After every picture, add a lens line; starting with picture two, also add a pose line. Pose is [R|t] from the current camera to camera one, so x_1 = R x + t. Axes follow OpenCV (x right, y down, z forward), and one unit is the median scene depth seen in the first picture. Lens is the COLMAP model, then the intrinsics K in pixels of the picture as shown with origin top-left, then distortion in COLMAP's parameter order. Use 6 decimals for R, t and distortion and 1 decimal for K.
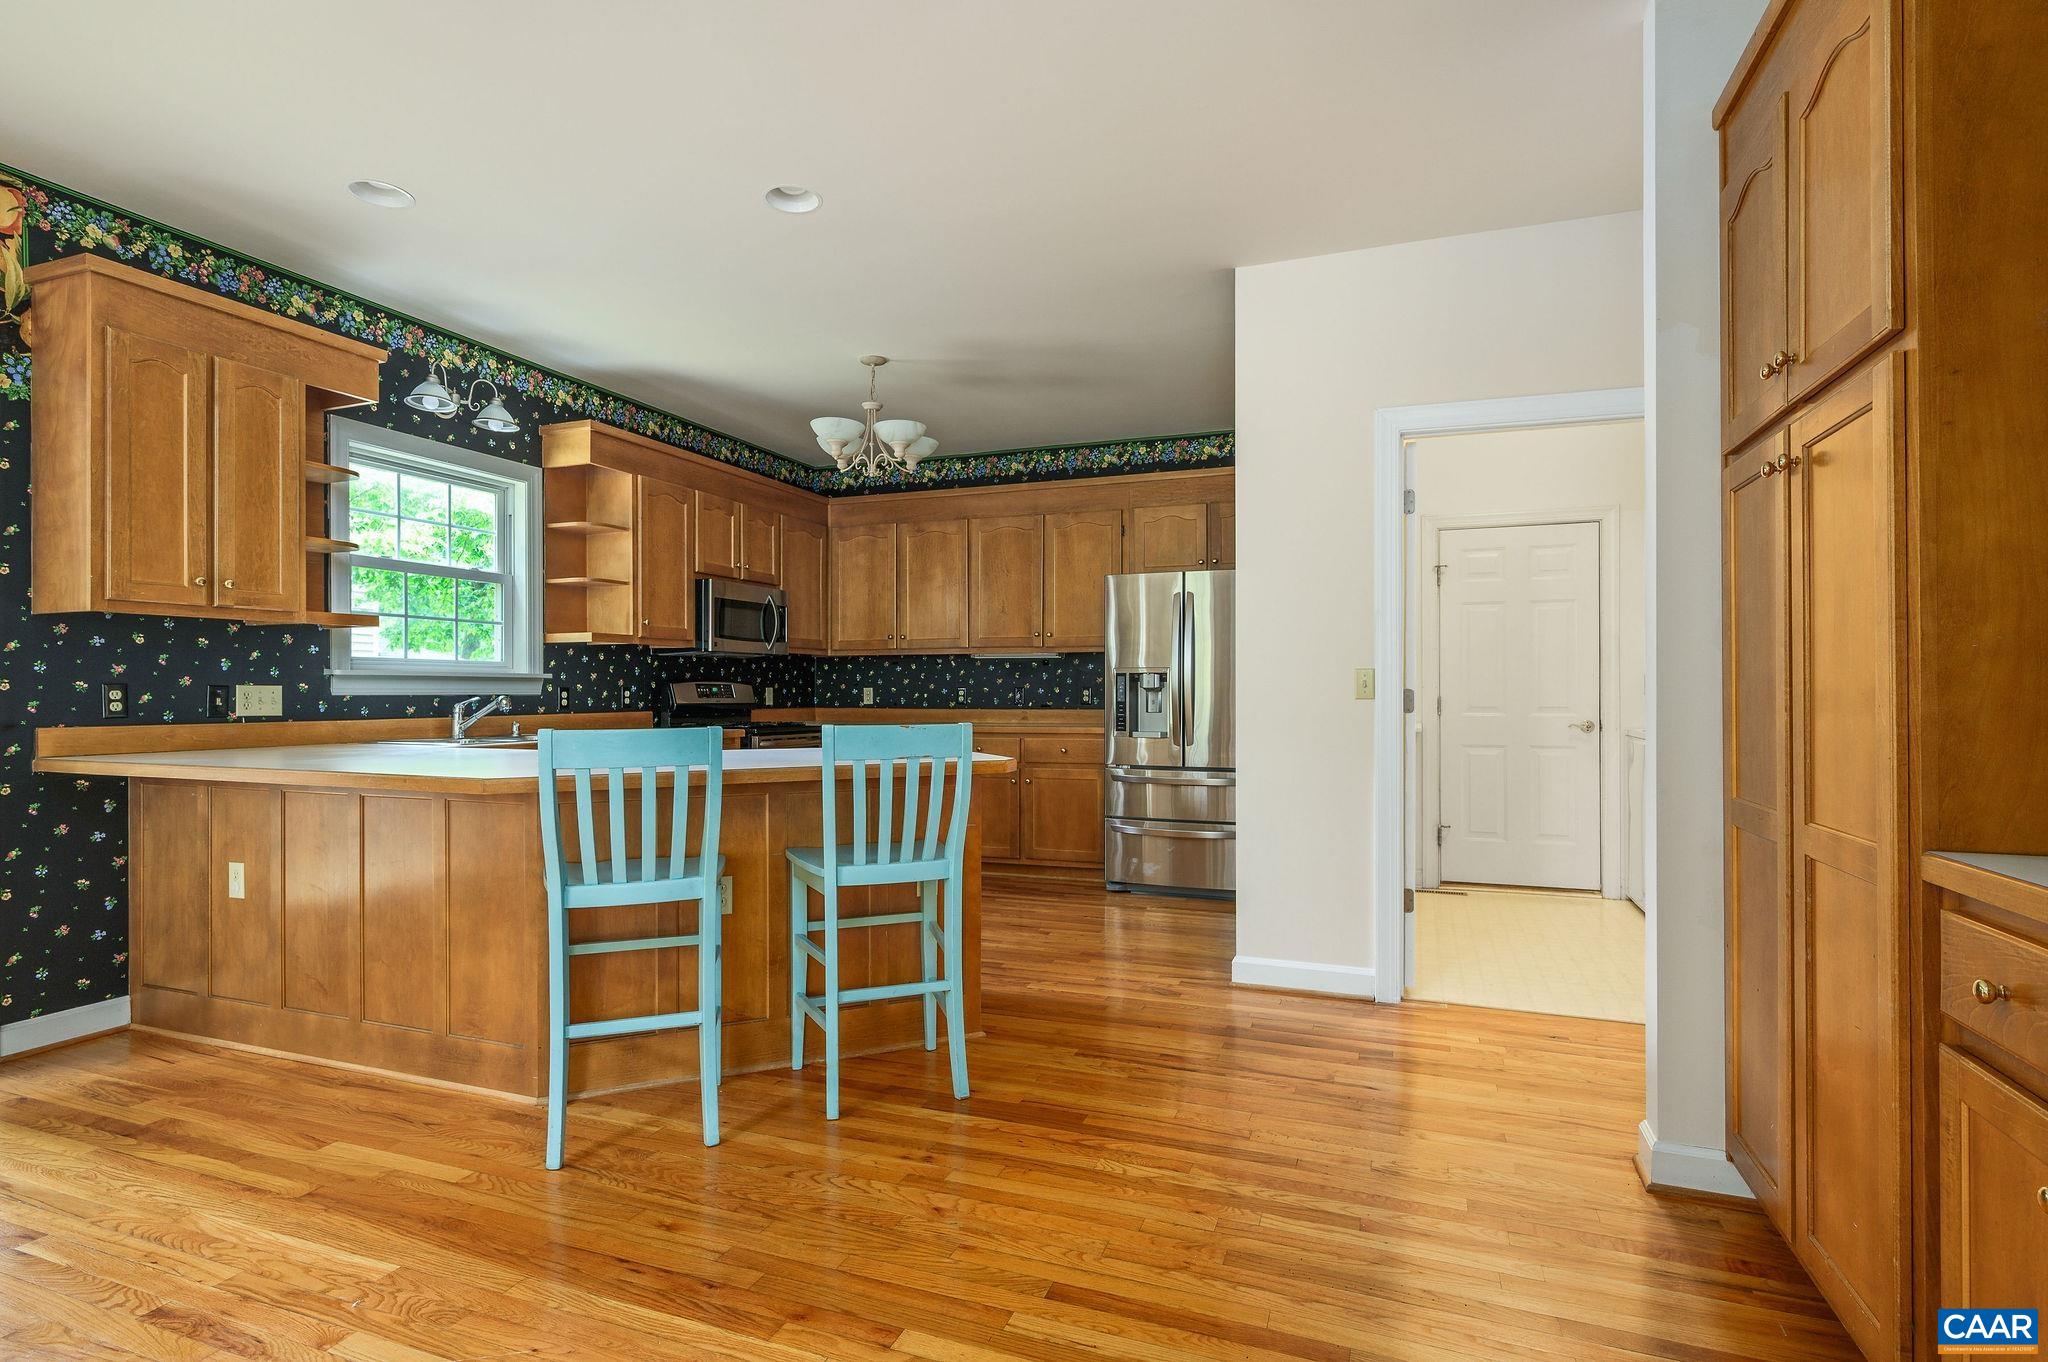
lens RADIAL K [[956.6, 0, 1025.2], [0, 956.6, 691.2], [0, 0, 1]] dist [0.000939, 0.000140]
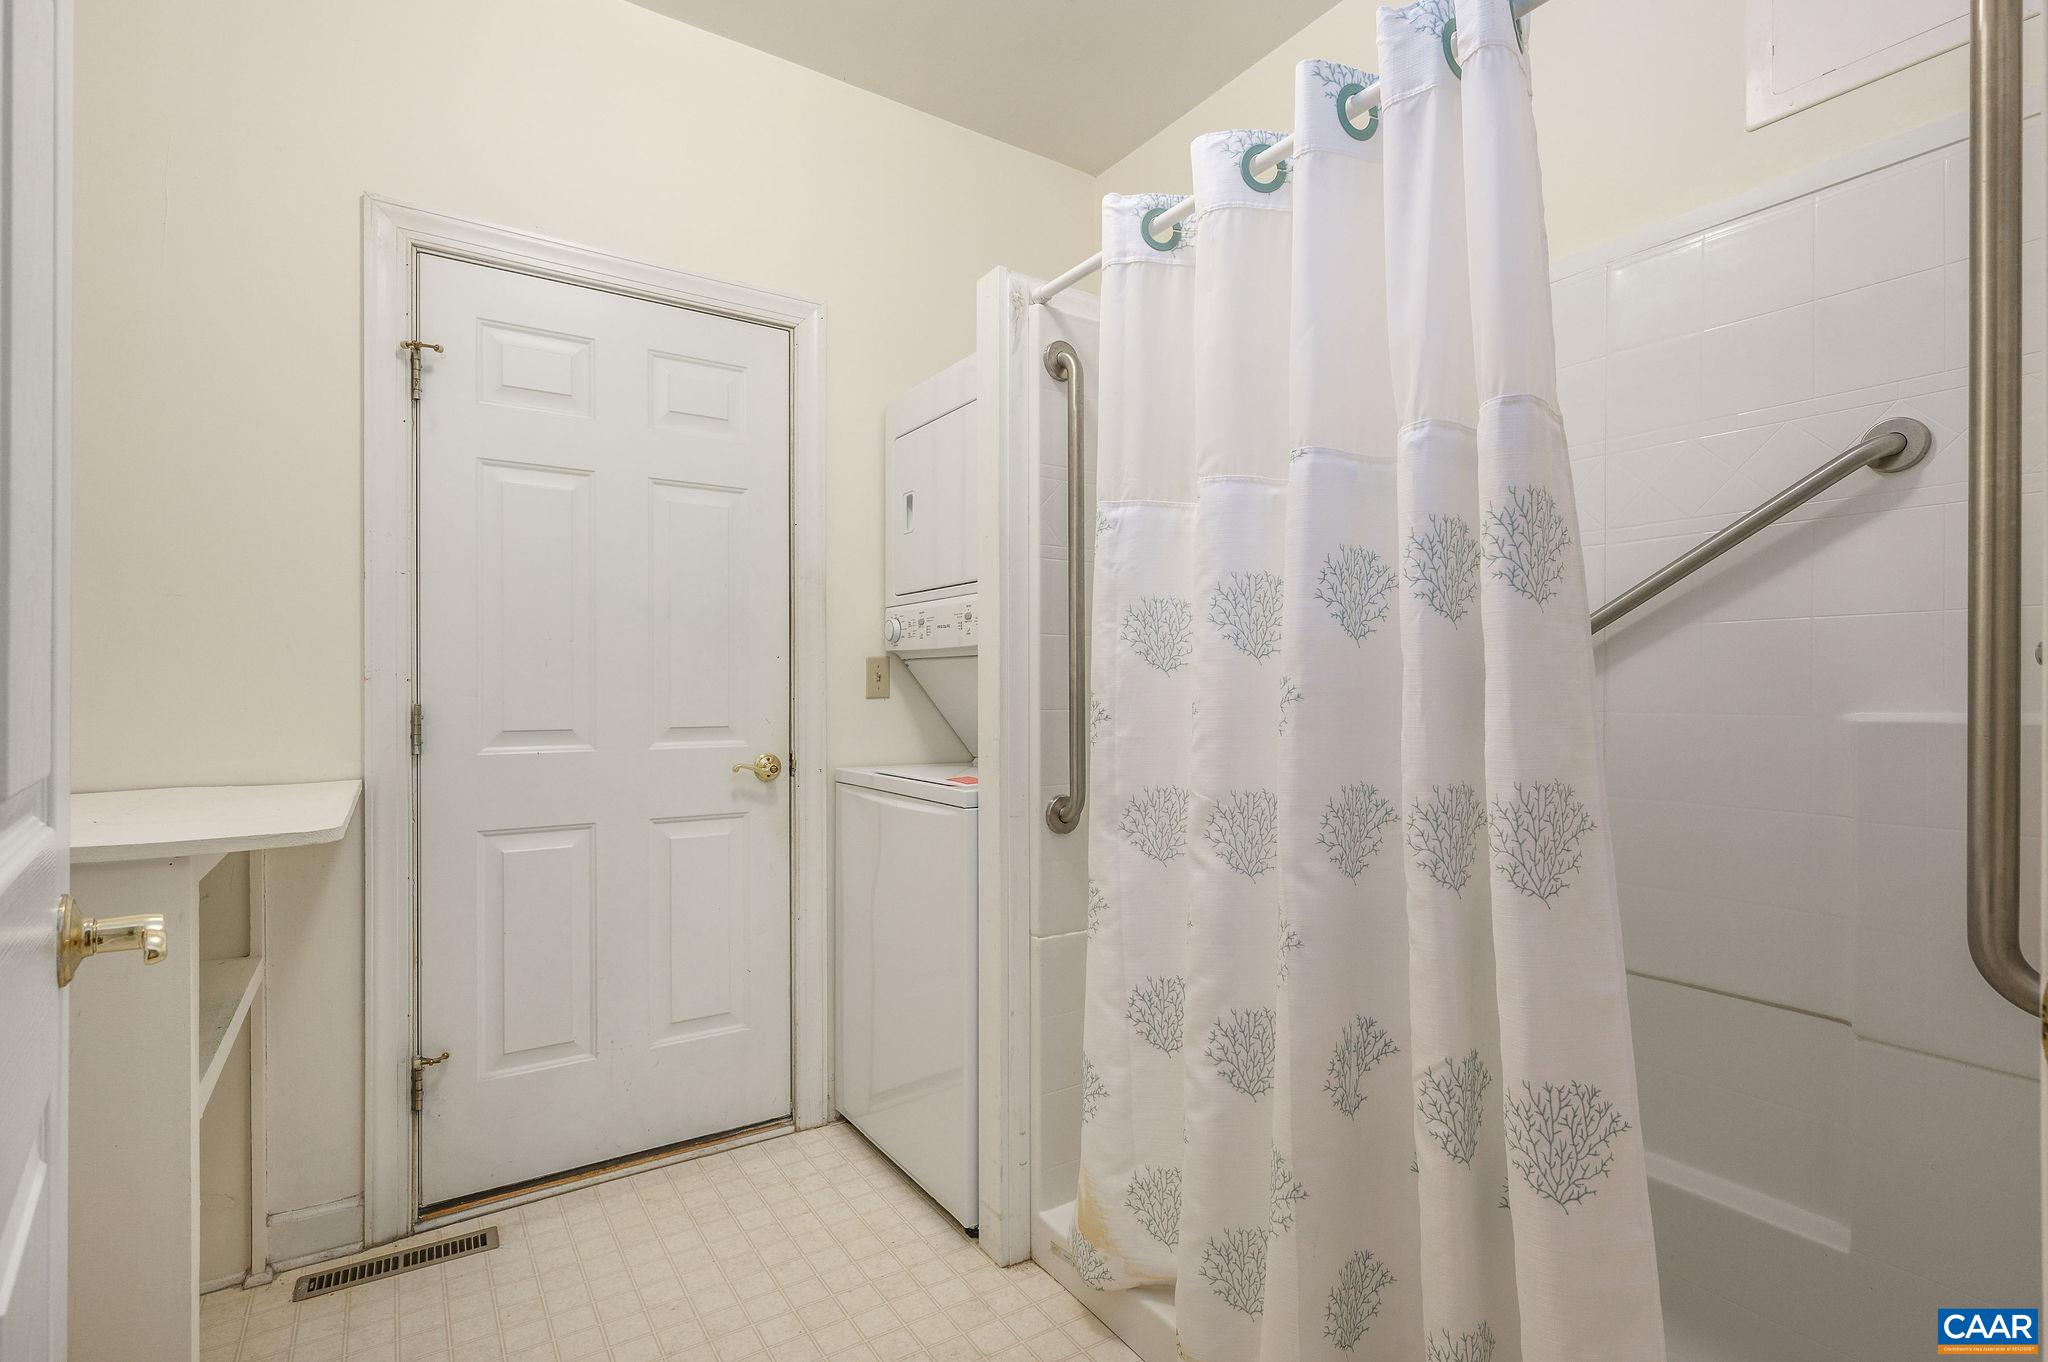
lens RADIAL K [[956.6, 0, 1030.1], [0, 956.6, 694.0], [0, 0, 1]] dist [0.000939, 0.000140]
pose [[0.603994, 0.000772, 0.796988, 0.287123], [-0.001712, 0.999998, 0.000328, 0.000582], [-0.796987, -0.001562, 0.603995, 0.601339]]
